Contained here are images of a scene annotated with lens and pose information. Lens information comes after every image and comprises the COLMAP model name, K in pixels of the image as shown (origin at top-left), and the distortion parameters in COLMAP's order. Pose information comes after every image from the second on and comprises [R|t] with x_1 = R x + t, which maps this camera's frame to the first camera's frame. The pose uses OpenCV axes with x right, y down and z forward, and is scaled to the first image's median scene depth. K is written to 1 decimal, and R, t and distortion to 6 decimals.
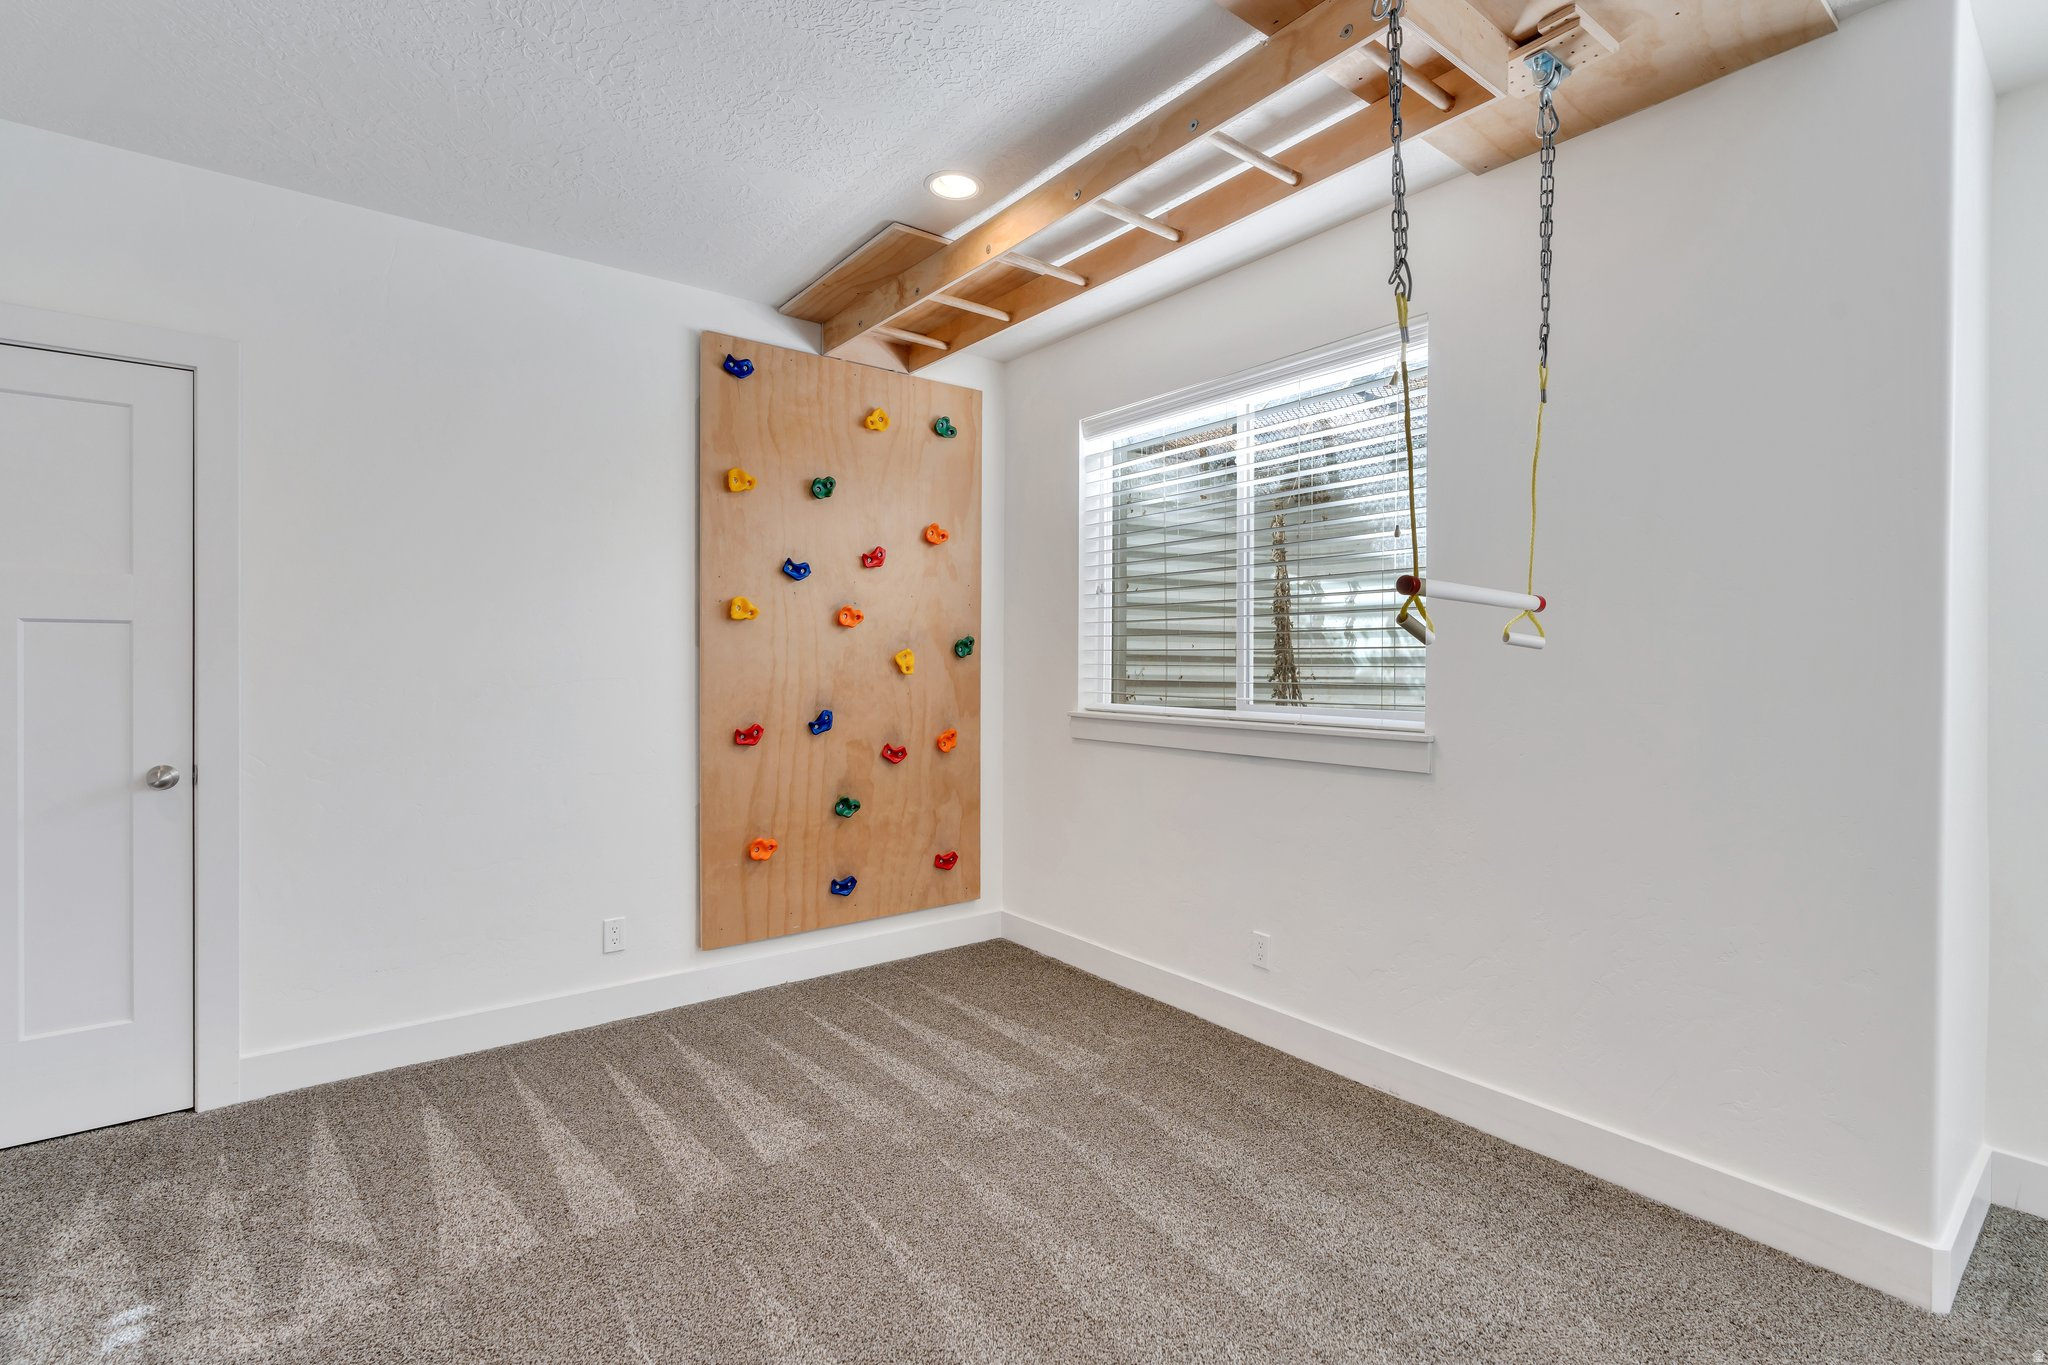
lens RADIAL K [[919.7, 0, 1022.7], [0, 919.7, 664.5], [0, 0, 1]] dist [-0.006280, 0.000516]
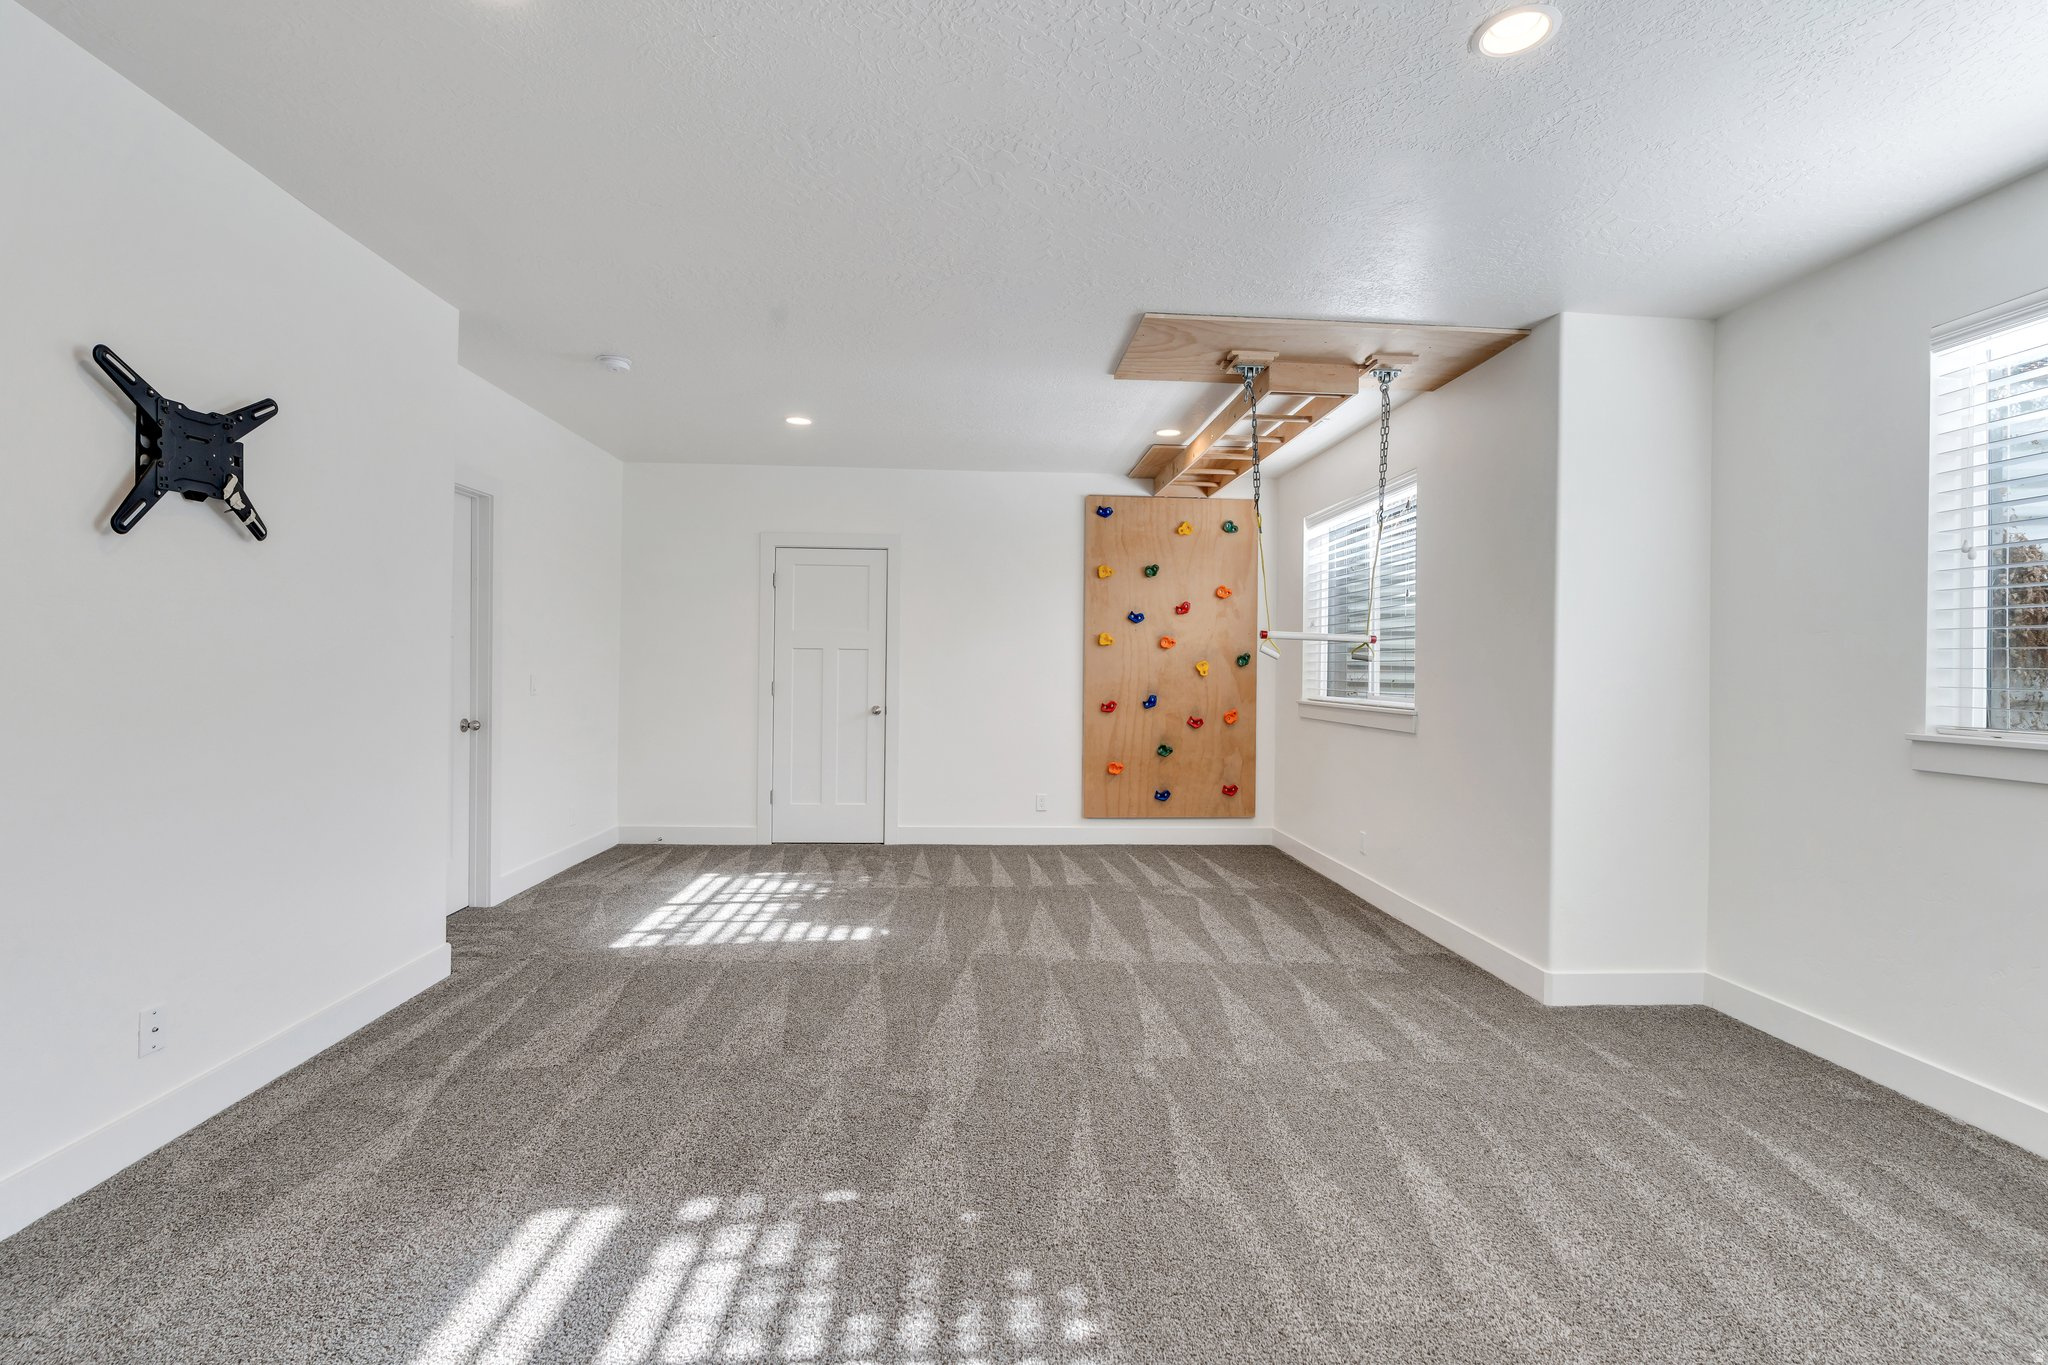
lens RADIAL K [[919.7, 0, 1022.7], [0, 919.7, 664.5], [0, 0, 1]] dist [-0.006280, 0.000516]
pose [[0.824875, 0.004423, -0.565297, 0.578206], [-0.011320, 0.999898, -0.008695, 0.008424], [0.565201, 0.013572, 0.824841, -0.606219]]
